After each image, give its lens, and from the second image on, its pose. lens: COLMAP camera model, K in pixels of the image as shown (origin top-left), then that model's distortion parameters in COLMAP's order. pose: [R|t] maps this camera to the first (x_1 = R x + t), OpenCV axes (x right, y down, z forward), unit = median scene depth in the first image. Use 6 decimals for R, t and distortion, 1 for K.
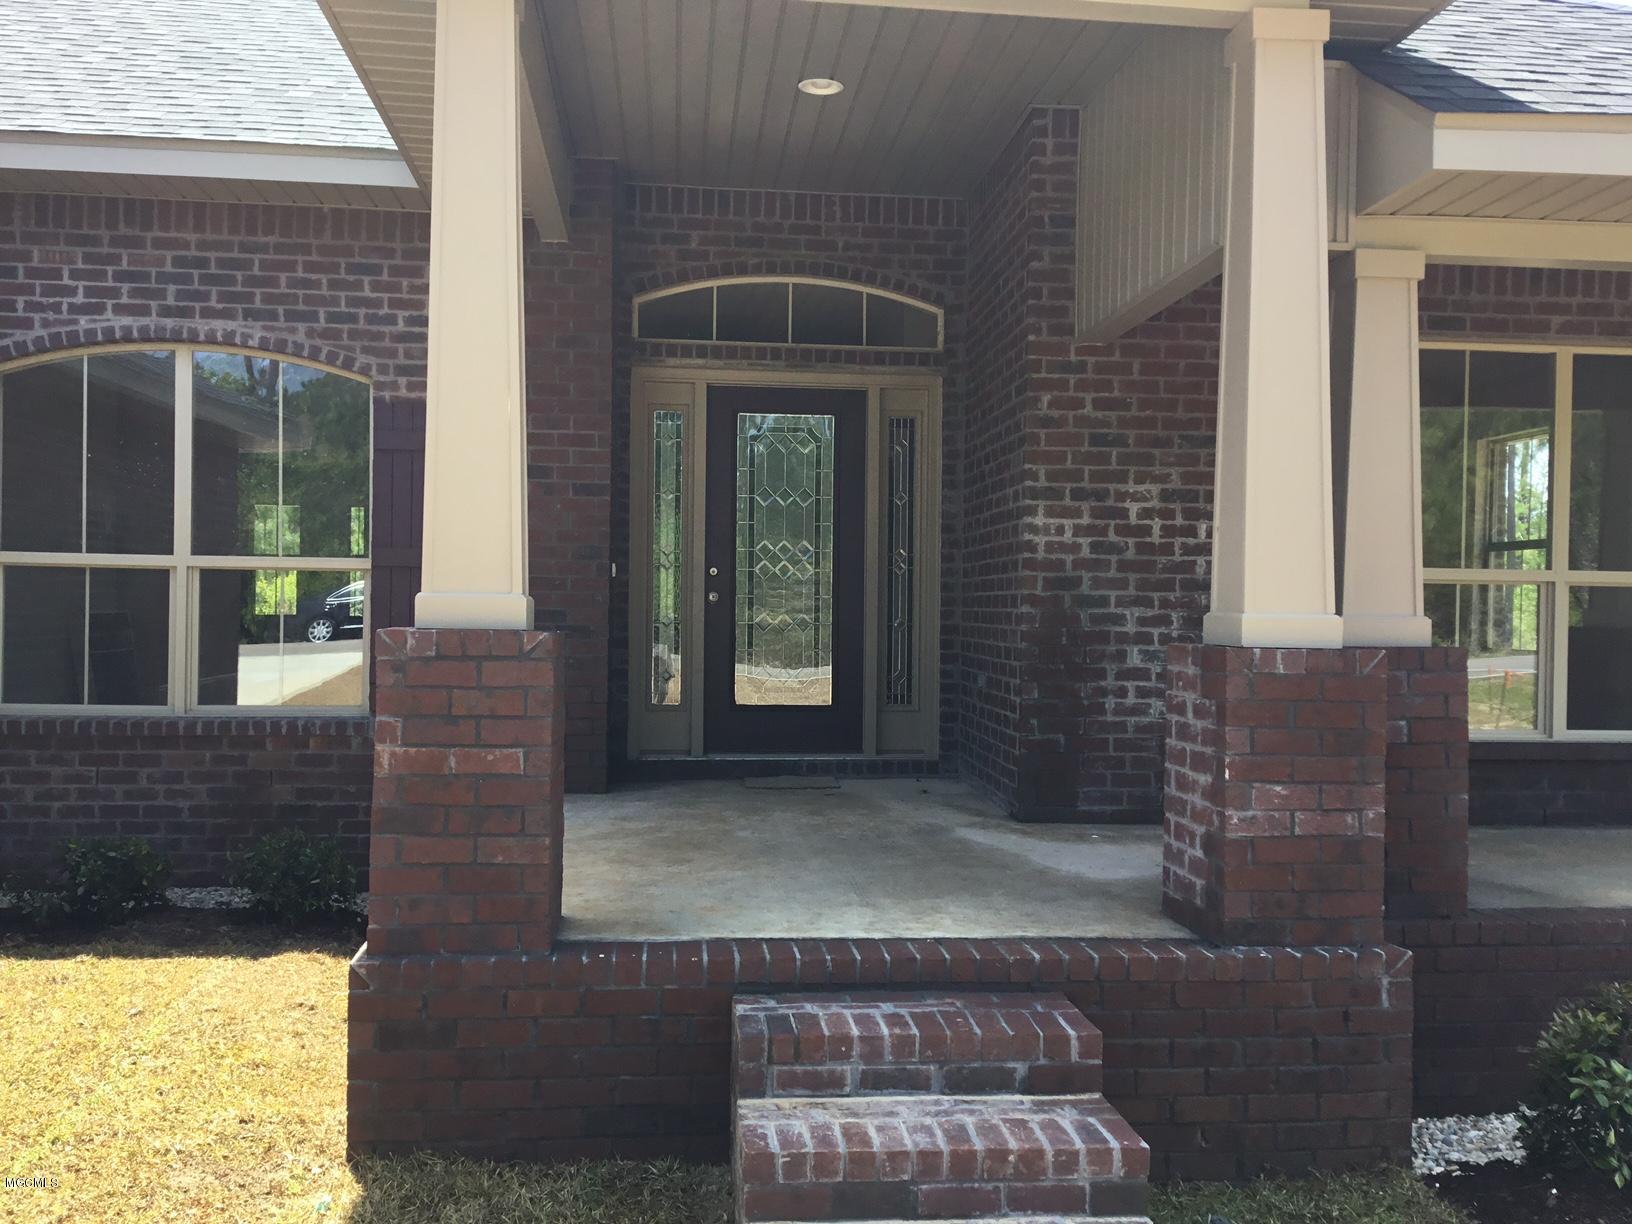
lens RADIAL K [[1463.4, 0, 820.6], [0, 1463.4, 605.5], [0, 0, 1]] dist [0.072499, -0.116600]
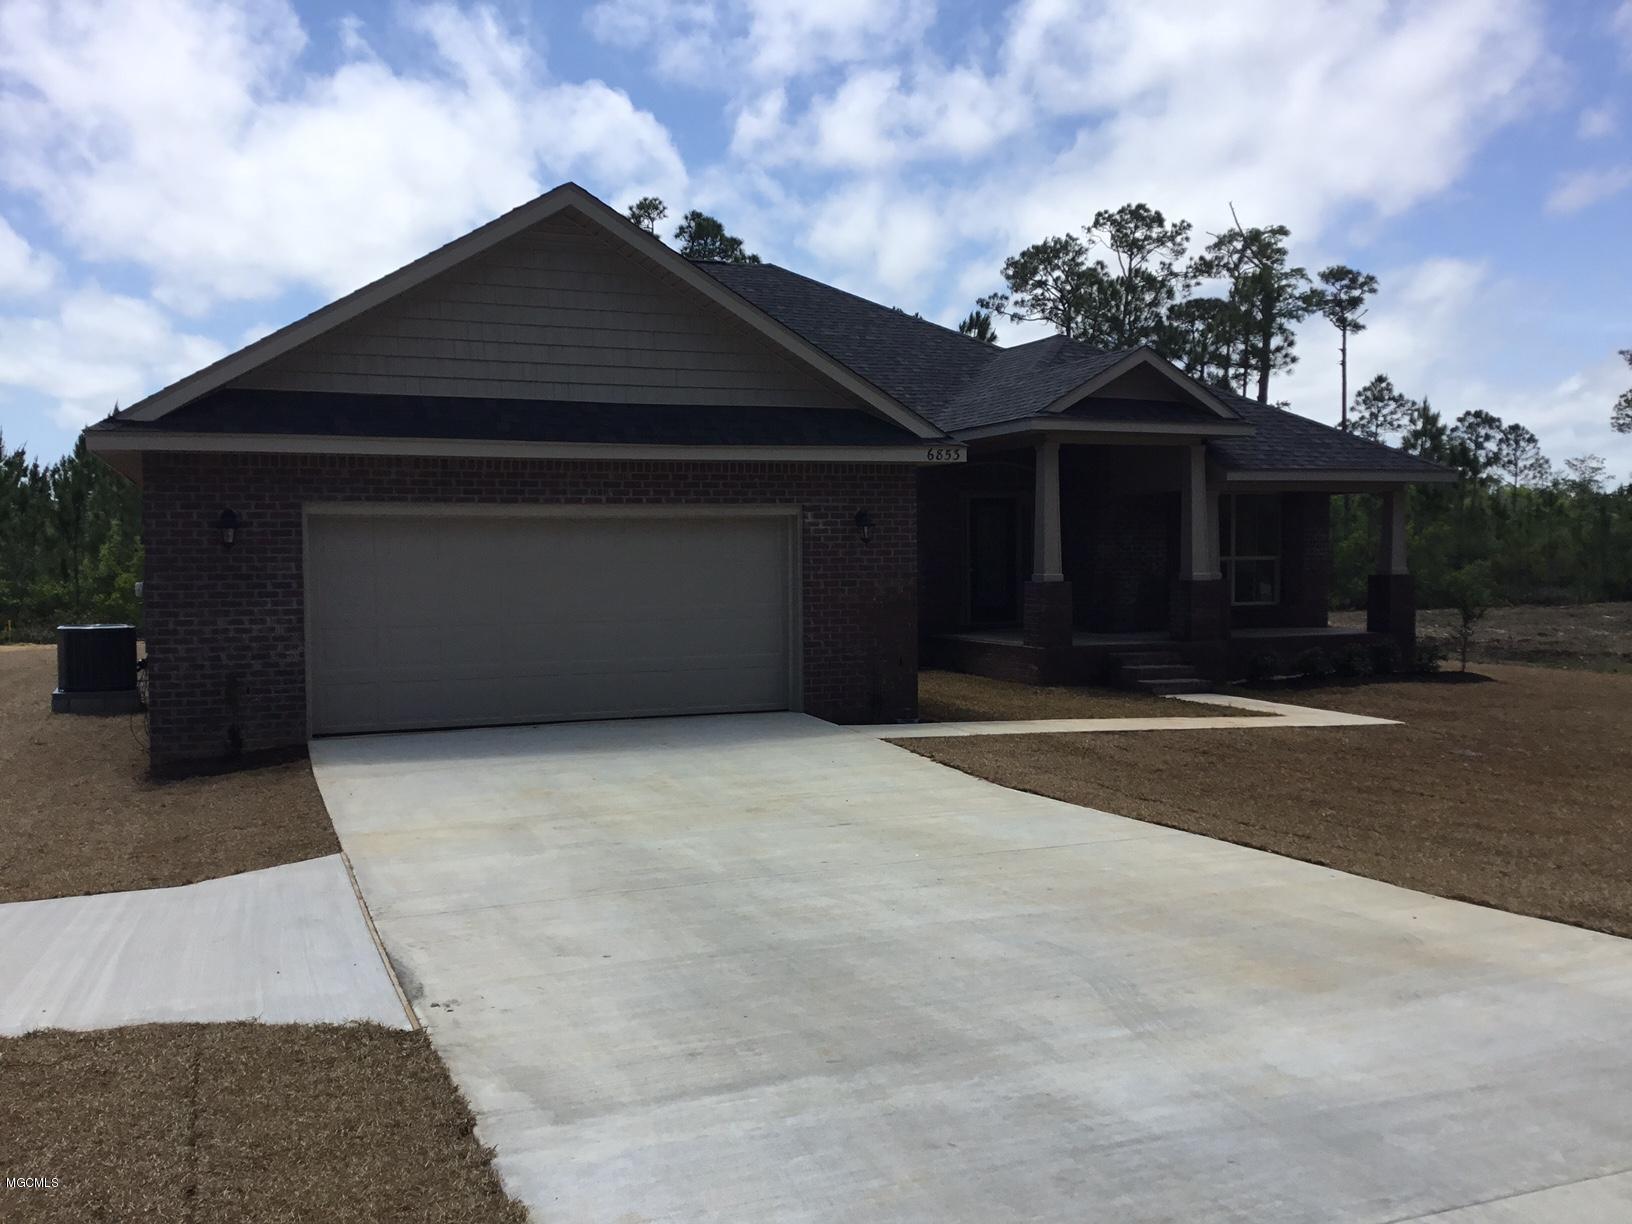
lens RADIAL K [[1463.4, 0, 819.2], [0, 1463.4, 606.9], [0, 0, 1]] dist [0.072499, -0.116600]
pose [[0.962274, -0.034697, 0.269860, -1.332993], [0.025199, 0.998938, 0.038583, -0.060428], [-0.270912, -0.030328, 0.962126, -2.005760]]
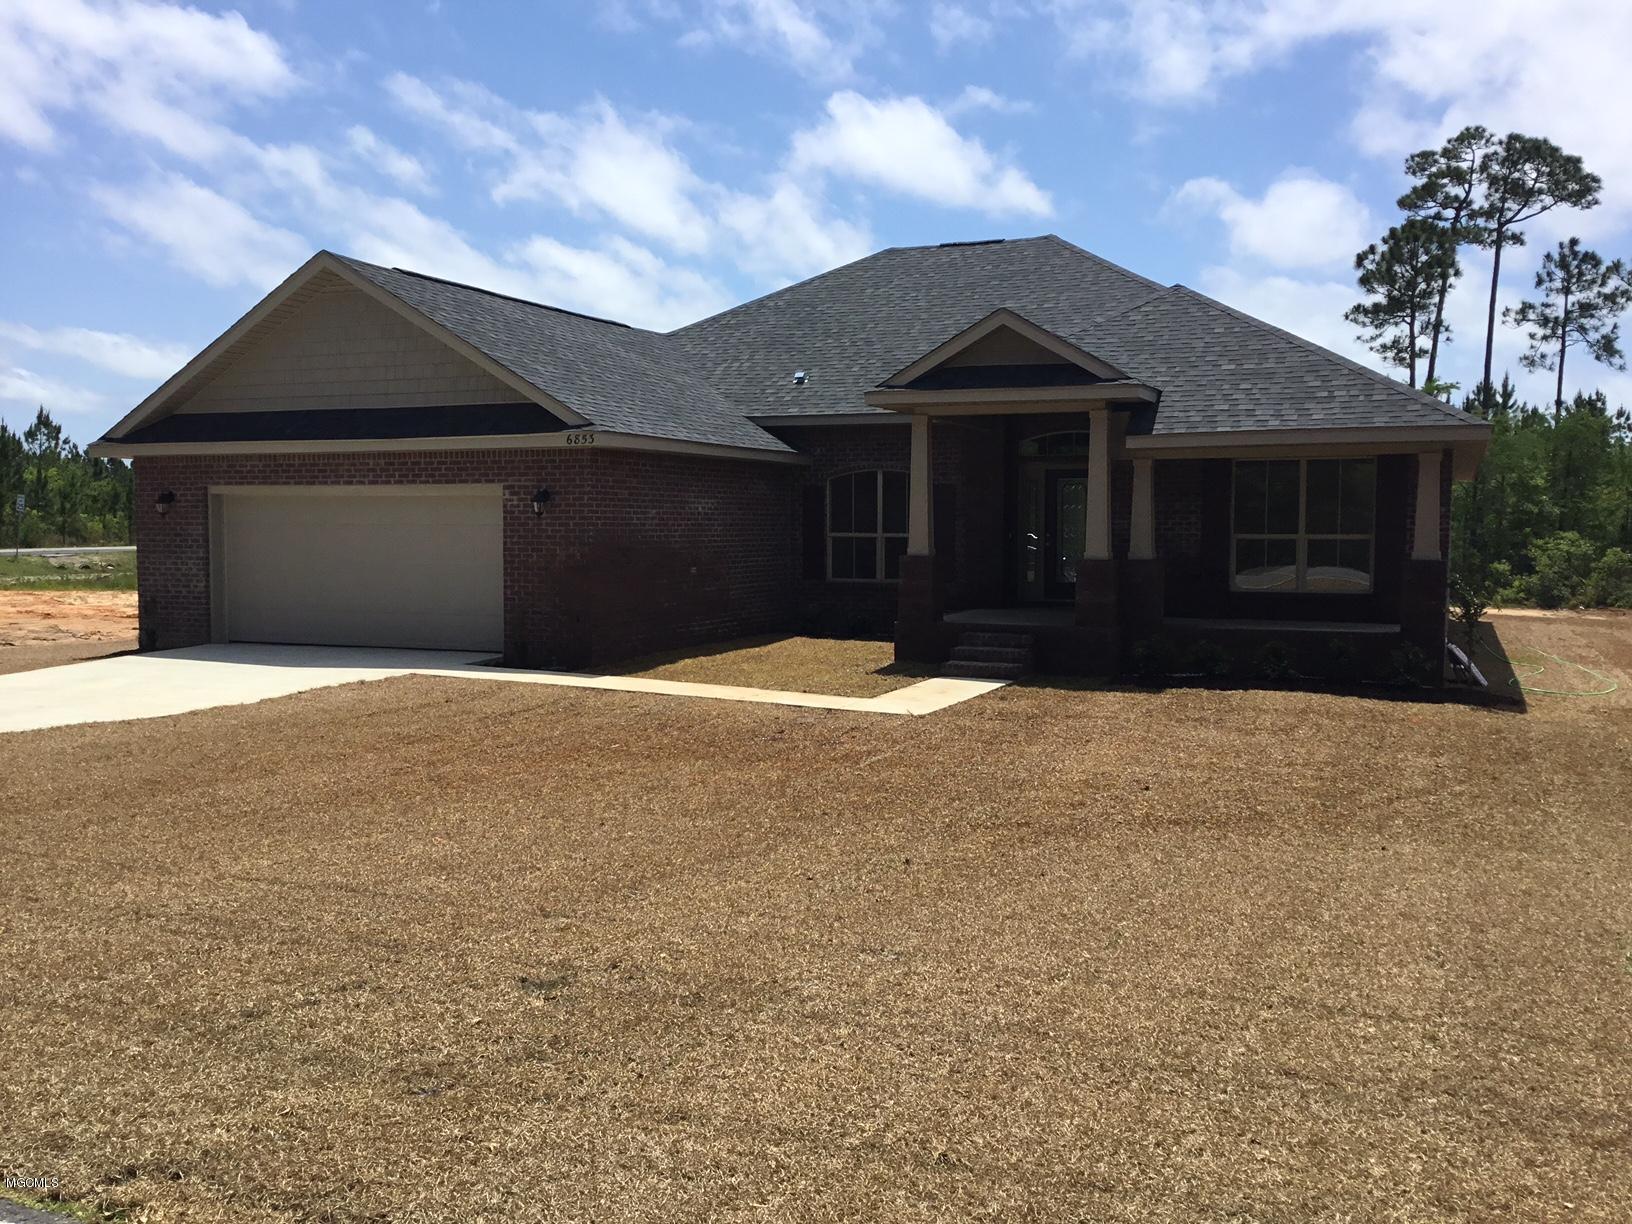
lens RADIAL K [[1463.4, 0, 814.8], [0, 1463.4, 616.6], [0, 0, 1]] dist [0.072499, -0.116600]
pose [[0.870690, 0.017608, -0.491517, 1.061401], [0.009843, 0.998535, 0.053208, -0.024628], [0.491734, -0.051166, 0.869241, -1.938681]]
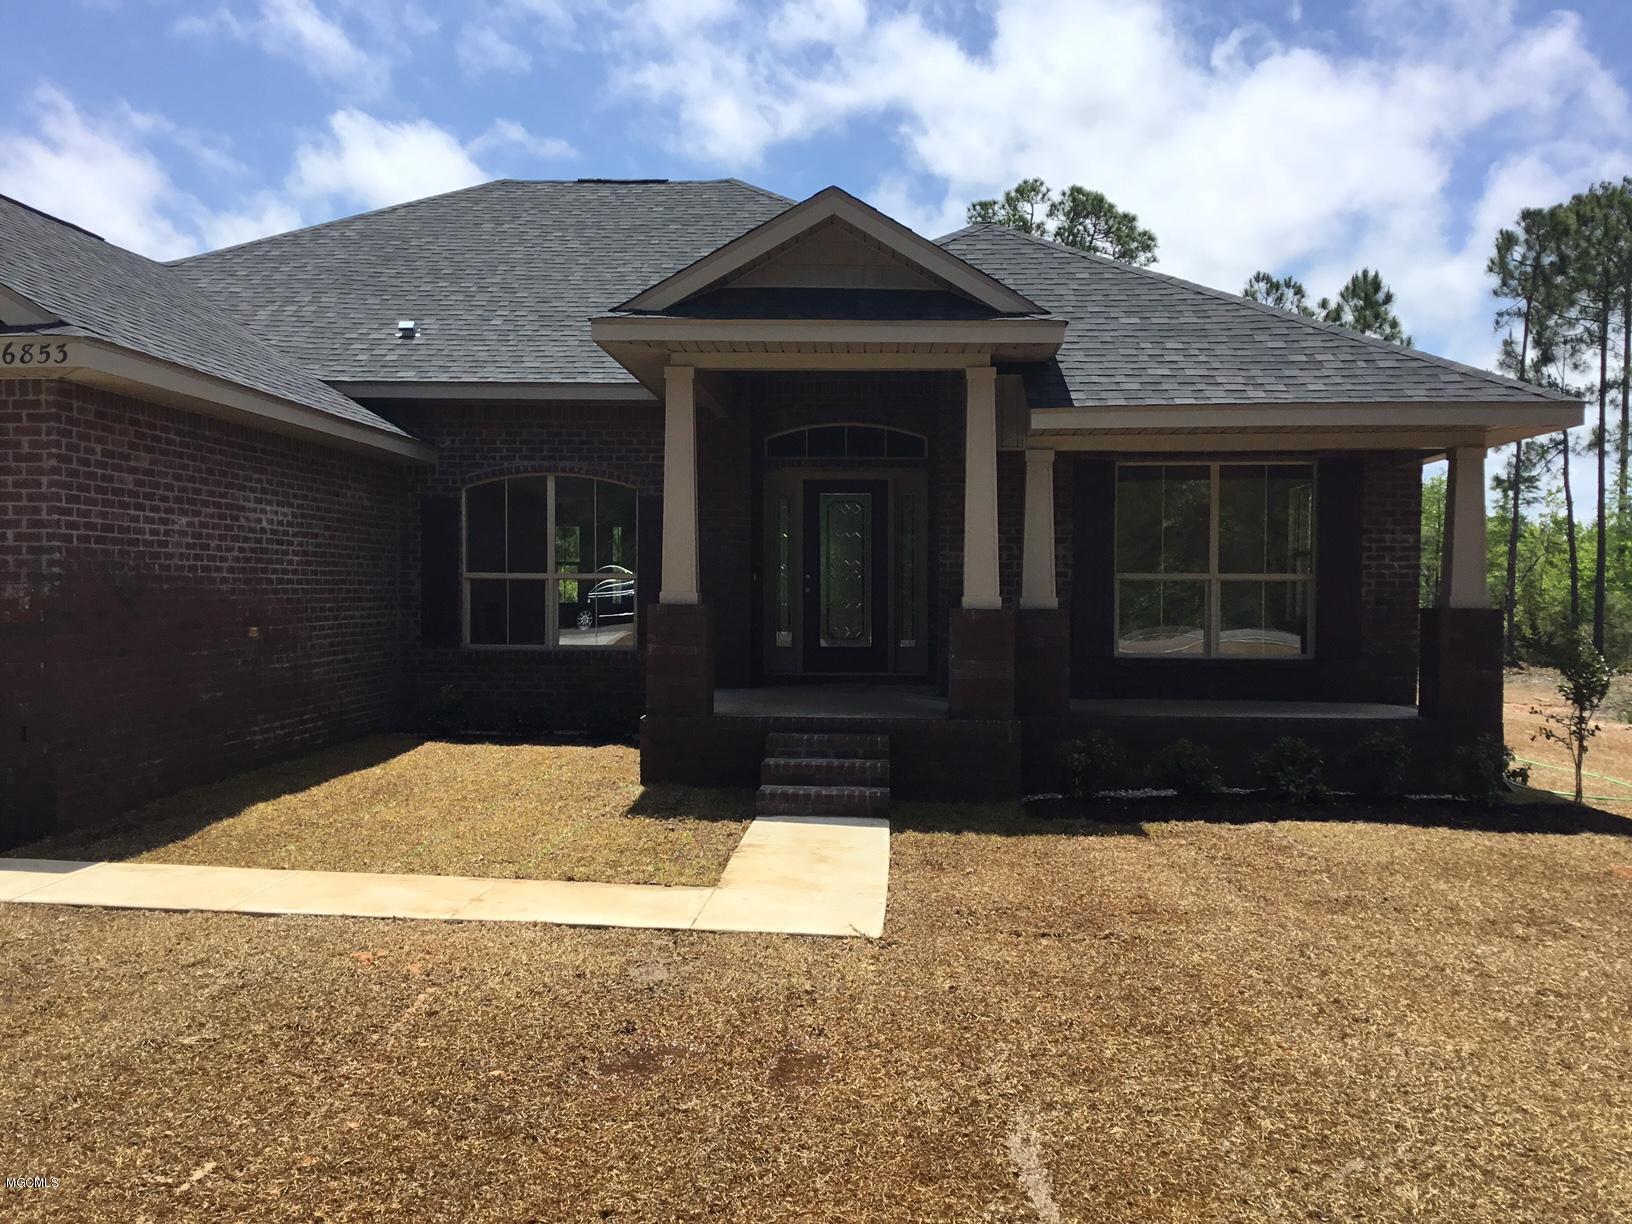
lens RADIAL K [[1463.4, 0, 823.1], [0, 1463.4, 612.6], [0, 0, 1]] dist [0.072499, -0.116600]
pose [[0.987843, -0.007811, -0.155259, 0.275476], [0.009543, 0.999900, 0.010408, 0.004173], [0.155162, -0.011763, 0.987819, -1.009909]]
